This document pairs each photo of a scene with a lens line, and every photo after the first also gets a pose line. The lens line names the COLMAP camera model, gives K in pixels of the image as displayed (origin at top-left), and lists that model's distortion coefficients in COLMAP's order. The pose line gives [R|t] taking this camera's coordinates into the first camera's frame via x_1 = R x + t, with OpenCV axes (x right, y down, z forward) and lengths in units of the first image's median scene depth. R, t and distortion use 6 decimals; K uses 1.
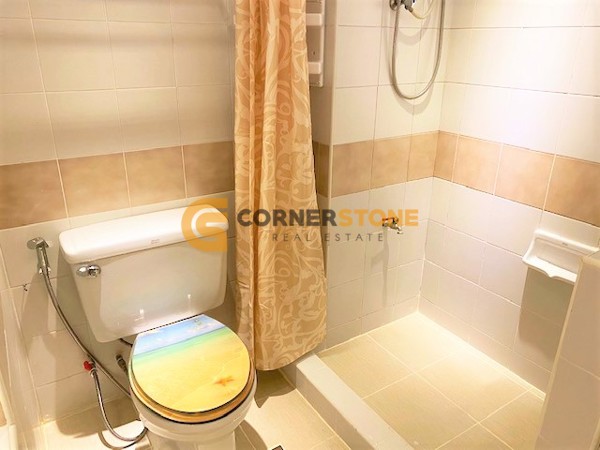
lens RADIAL K [[462.3, 0, 300.5], [0, 462.3, 218.8], [0, 0, 1]] dist [0.047444, -0.059802]
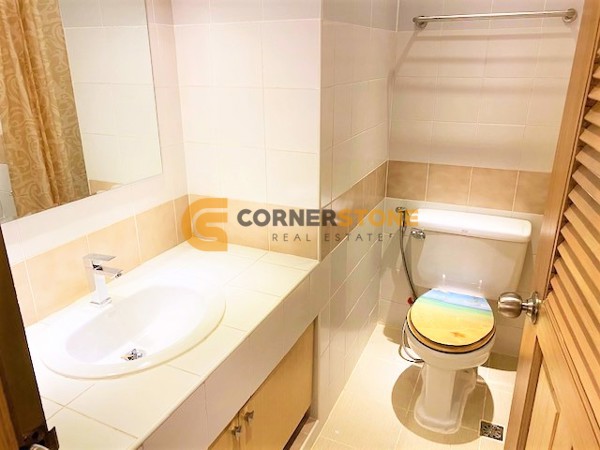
lens RADIAL K [[462.3, 0, 300.5], [0, 462.3, 218.8], [0, 0, 1]] dist [0.047444, -0.059802]
pose [[0.552268, 0.268795, -0.789145, 0.490622], [-0.293895, 0.948597, 0.117430, -0.005693], [0.780145, 0.167073, 0.602877, -0.230263]]
